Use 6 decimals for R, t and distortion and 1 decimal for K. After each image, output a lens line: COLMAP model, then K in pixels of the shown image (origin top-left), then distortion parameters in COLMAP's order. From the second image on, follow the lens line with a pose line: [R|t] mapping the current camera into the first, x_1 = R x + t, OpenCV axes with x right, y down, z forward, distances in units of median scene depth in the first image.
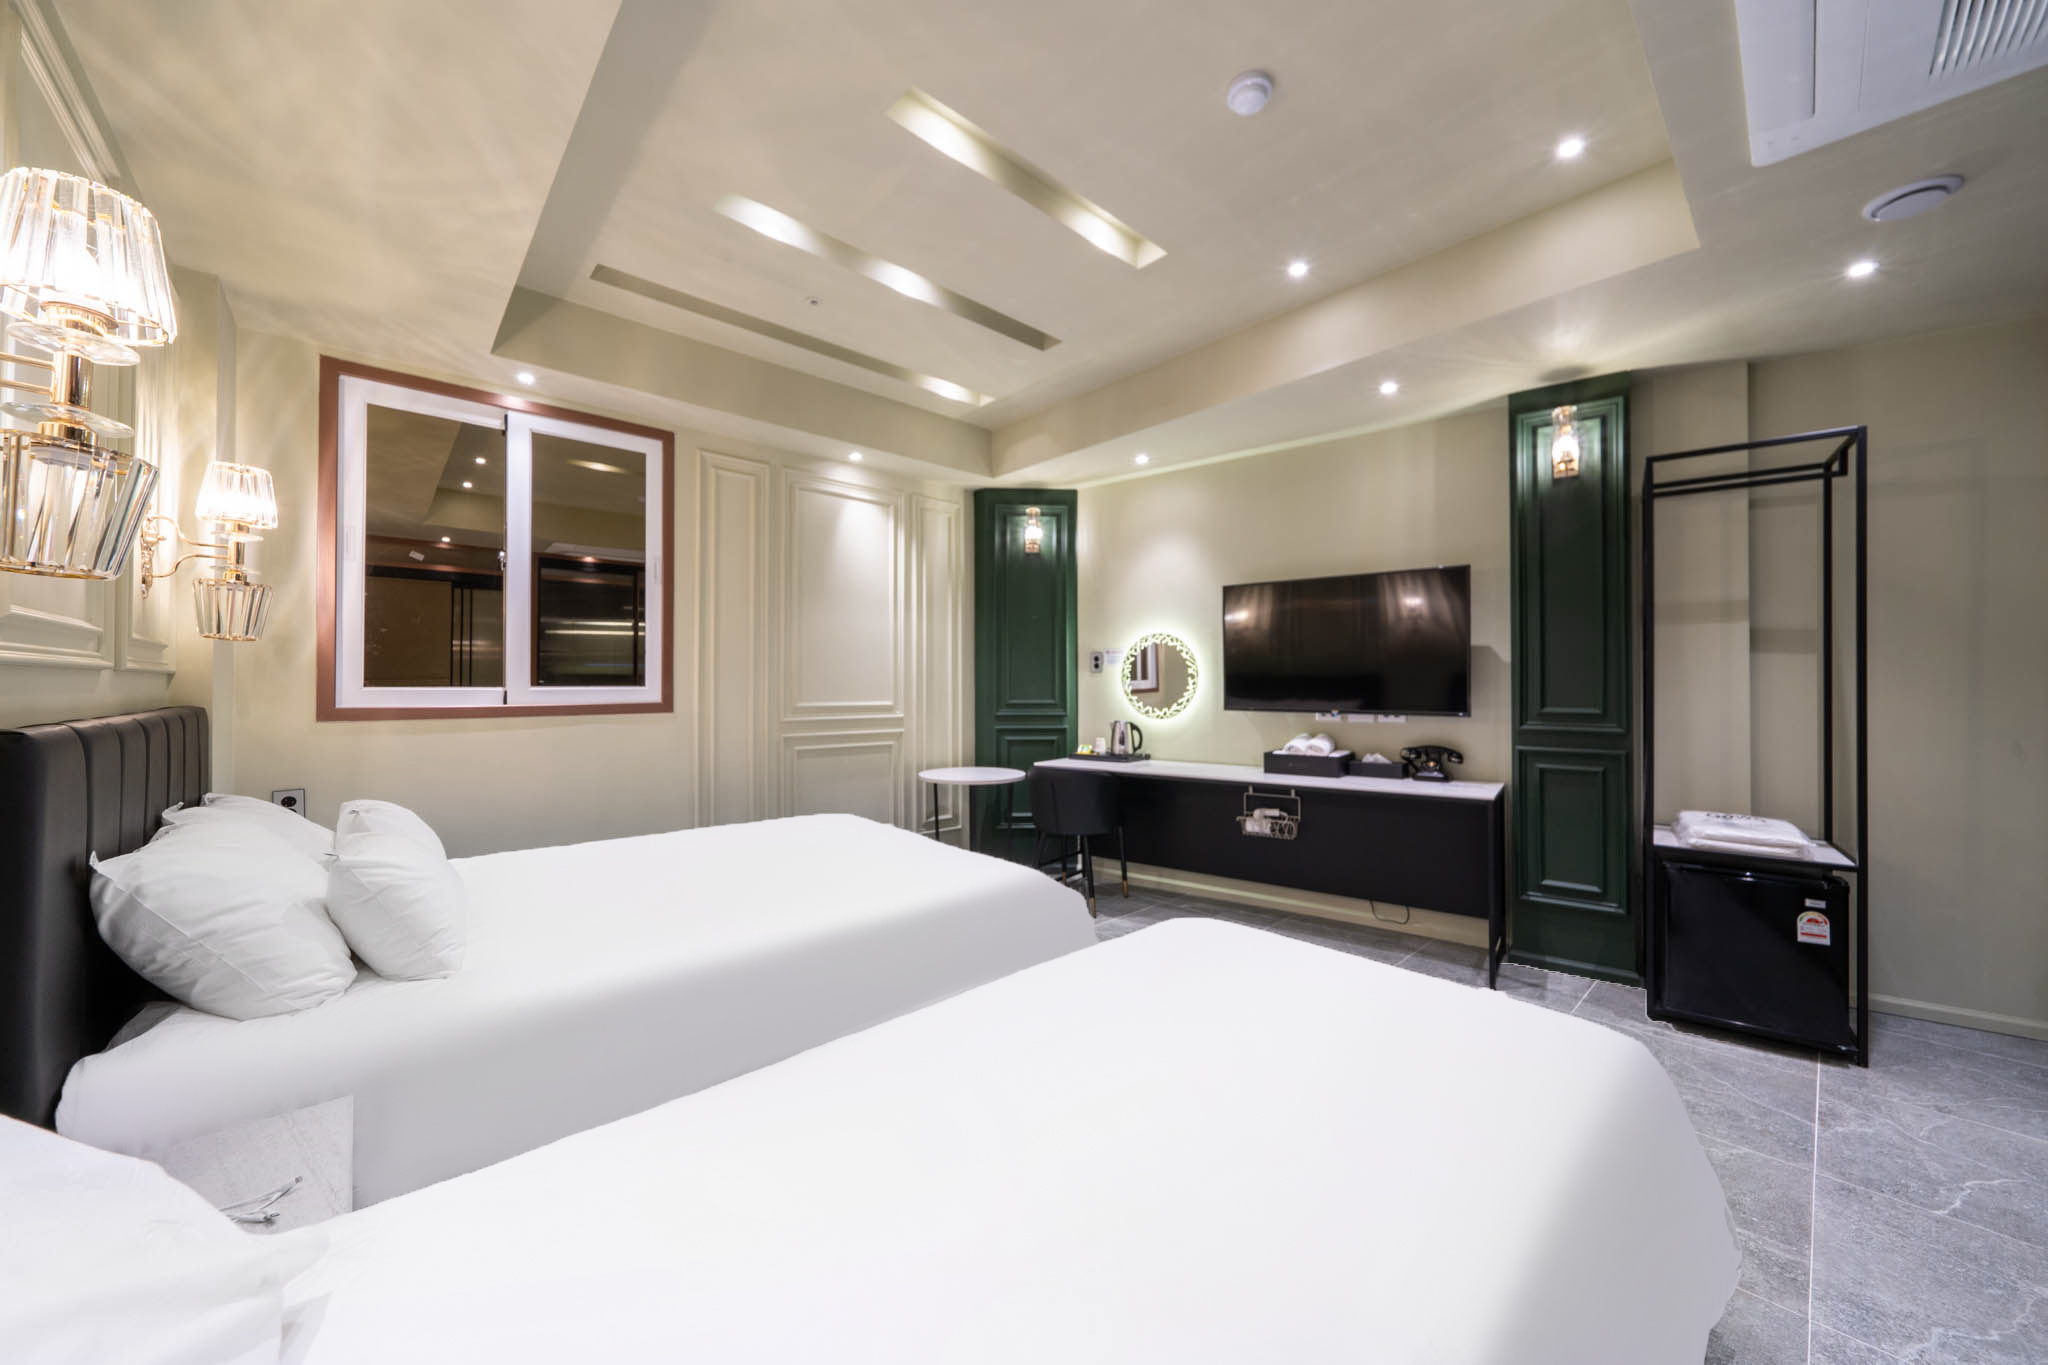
lens RADIAL K [[734.6, 0, 1030.3], [0, 734.6, 680.7], [0, 0, 1]] dist [0.000433, -0.000011]
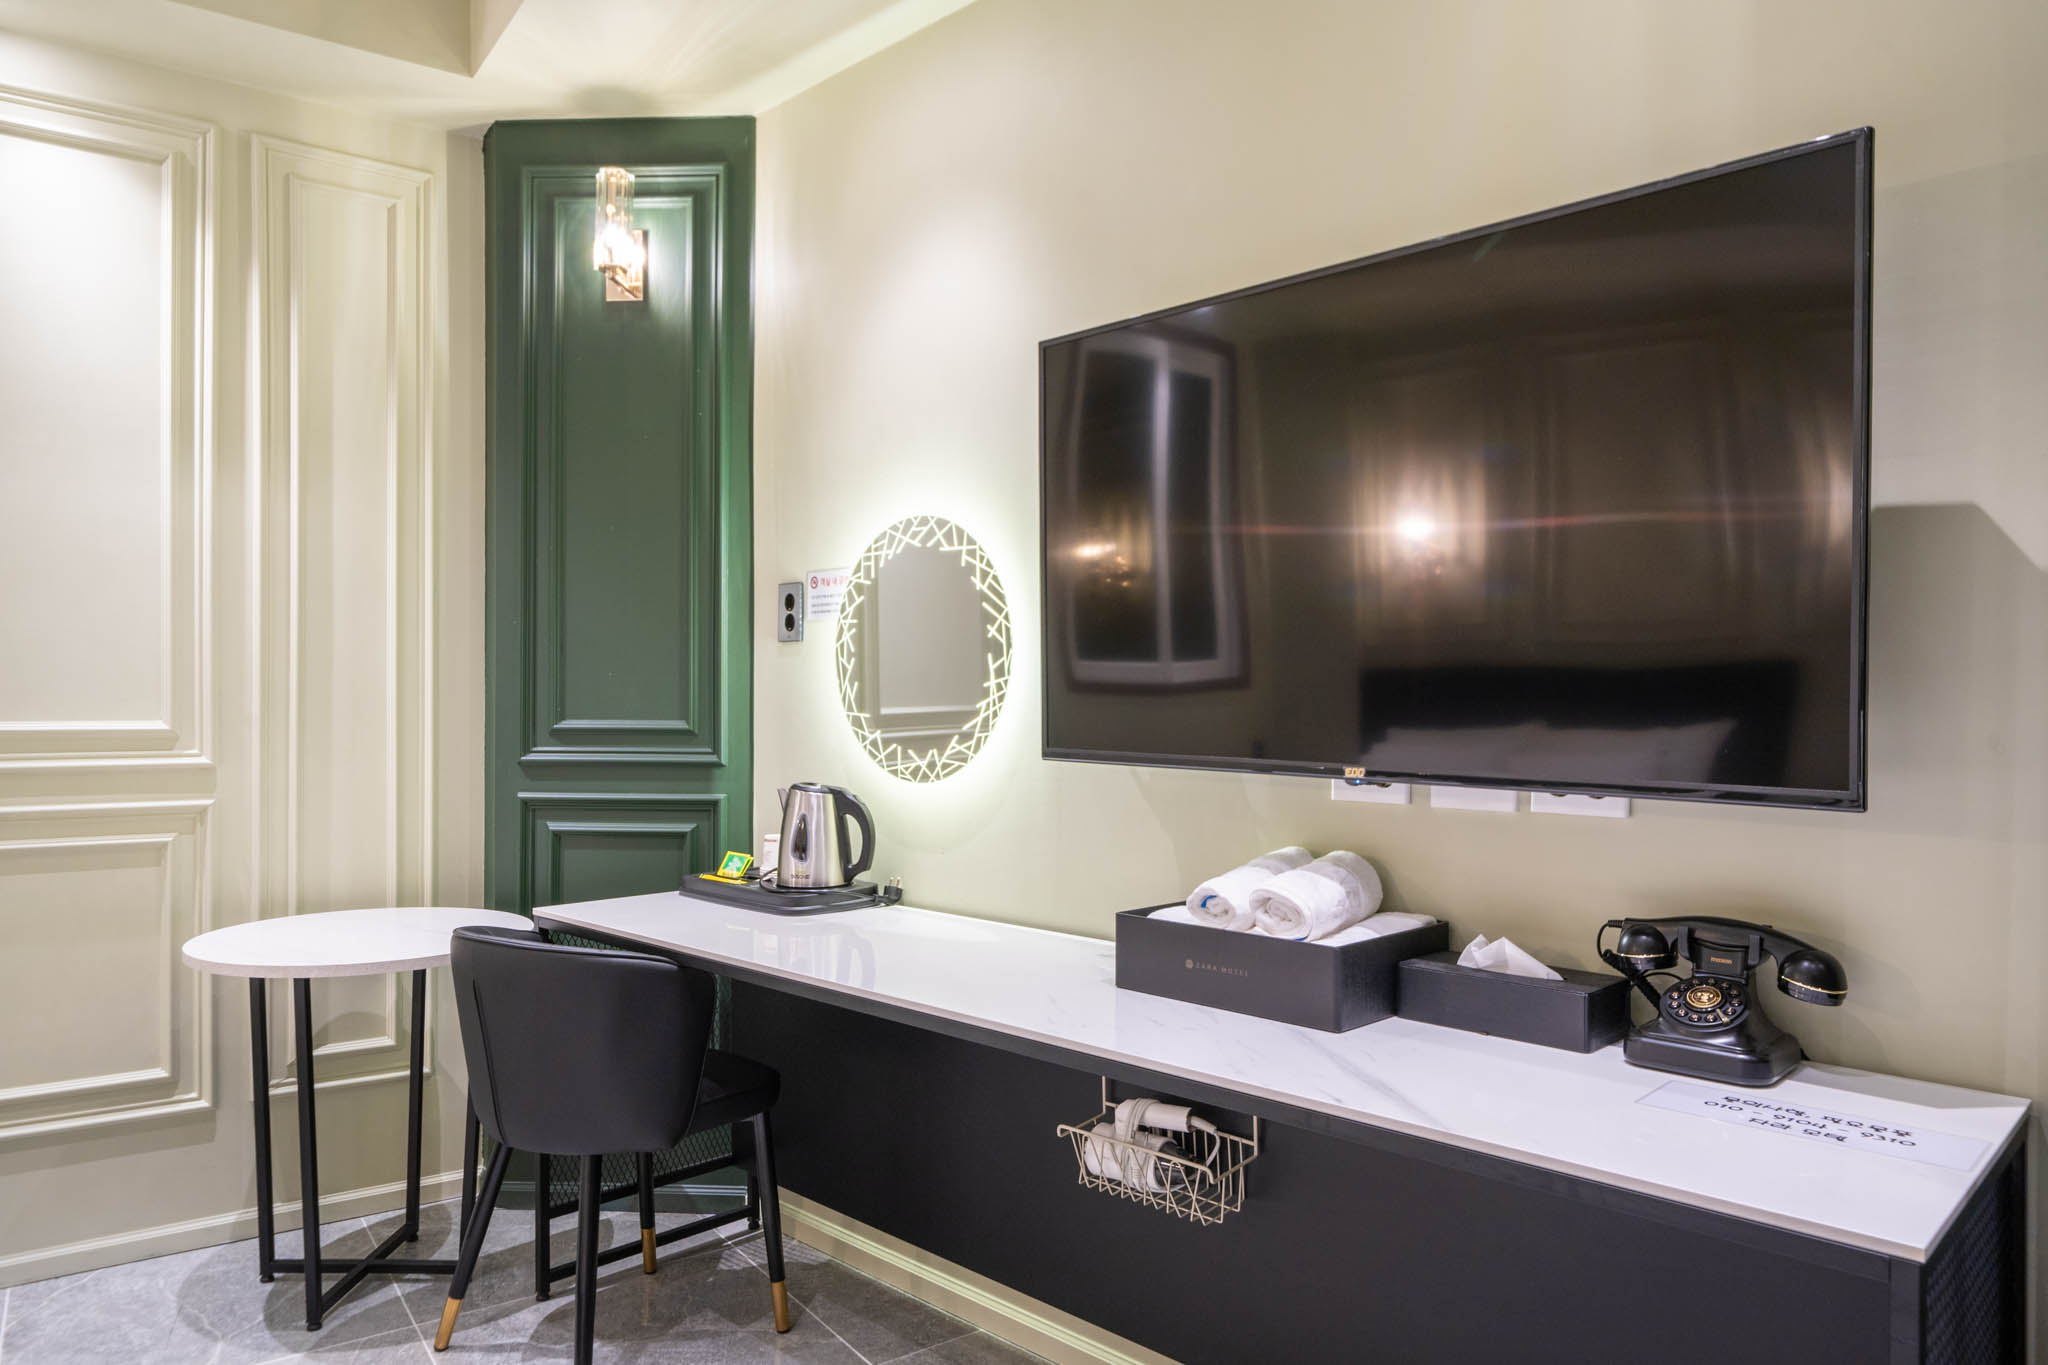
lens RADIAL K [[1321.8, 0, 1019.9], [0, 1321.8, 700.2], [0, 0, 1]] dist [0.002034, 0.000129]
pose [[0.991709, 0.006924, -0.128318, 0.317854], [-0.005288, 0.999900, 0.013082, 0.008885], [0.128396, -0.012295, 0.991647, 0.455460]]
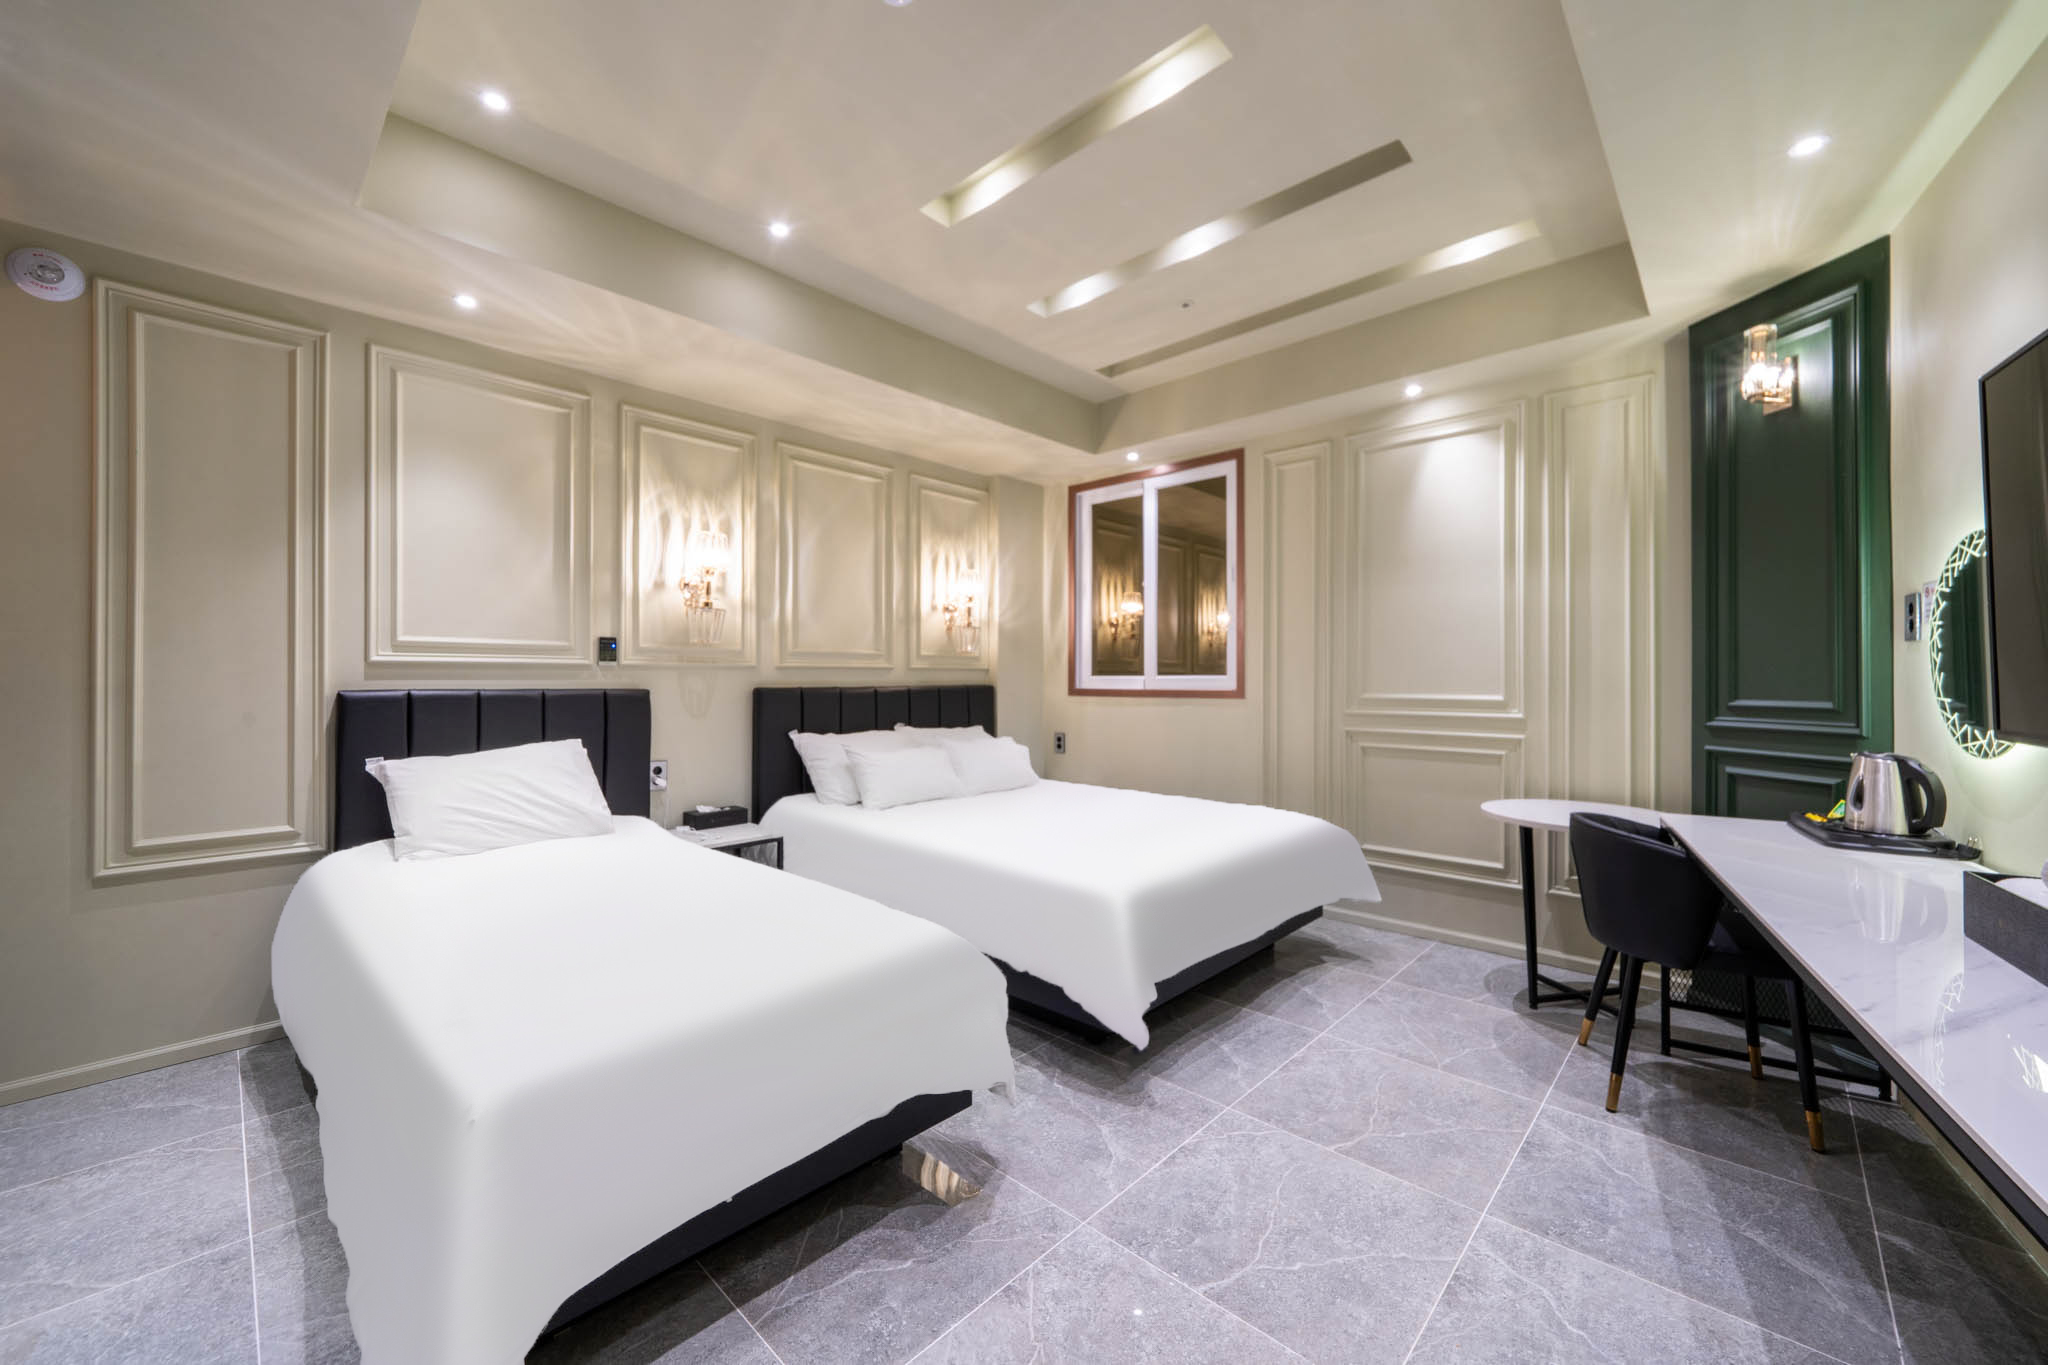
lens RADIAL K [[776.4, 0, 1043.4], [0, 776.4, 674.3], [0, 0, 1]] dist [-0.001673, -0.000267]
pose [[0.081478, -0.005018, -0.996663, 0.575842], [0.006577, 0.999968, -0.004497, 0.008328], [0.996653, -0.006188, 0.081508, 0.520179]]
